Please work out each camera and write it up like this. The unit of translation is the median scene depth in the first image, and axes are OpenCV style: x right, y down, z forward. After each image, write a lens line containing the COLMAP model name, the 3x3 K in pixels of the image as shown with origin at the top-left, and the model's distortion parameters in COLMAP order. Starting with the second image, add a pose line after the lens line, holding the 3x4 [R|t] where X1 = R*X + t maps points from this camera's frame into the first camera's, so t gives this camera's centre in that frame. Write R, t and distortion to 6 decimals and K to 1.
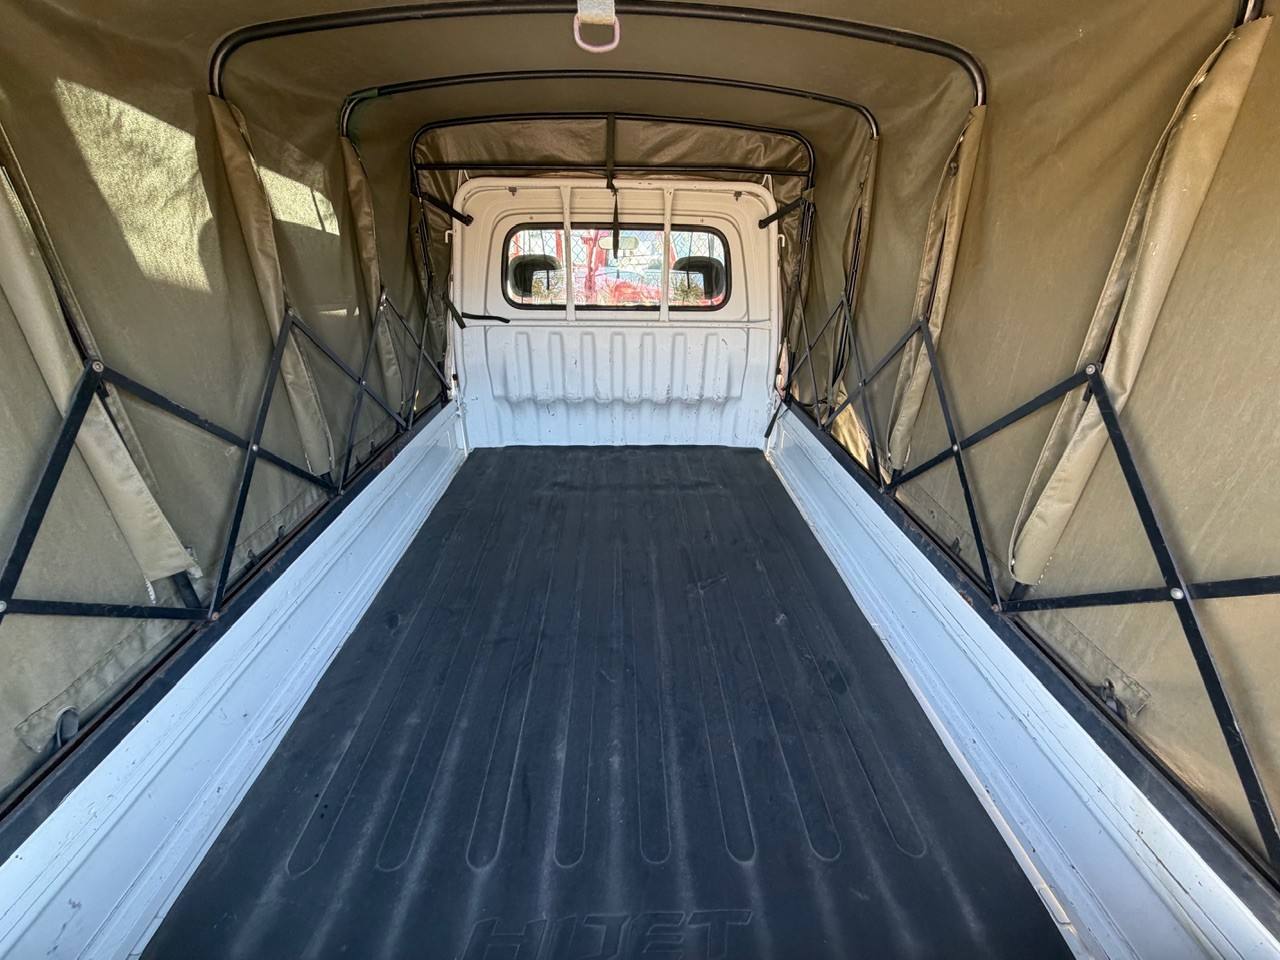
lens RADIAL K [[513.7, 0, 633.8], [0, 513.7, 473.3], [0, 0, 1]] dist [-0.000354, -0.000078]
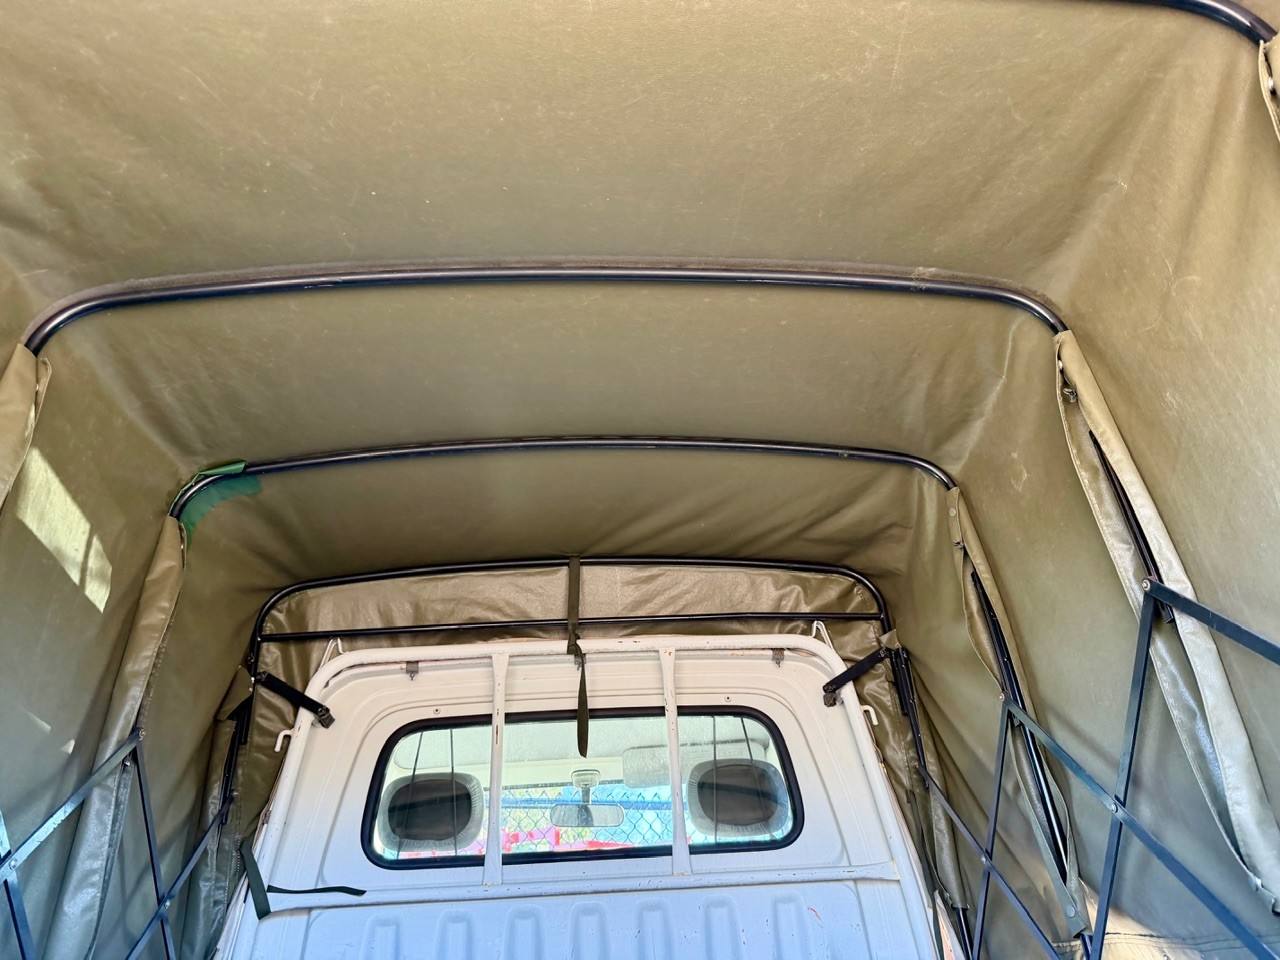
lens RADIAL K [[901.4, 0, 640.0], [0, 901.4, 480.0], [0, 0, 1]] dist [0.103177, -0.155779]
pose [[0.997687, -0.041193, 0.054067, -0.014505], [0.067844, 0.554794, -0.829217, 0.231109], [0.004162, 0.830967, 0.556306, 0.205856]]
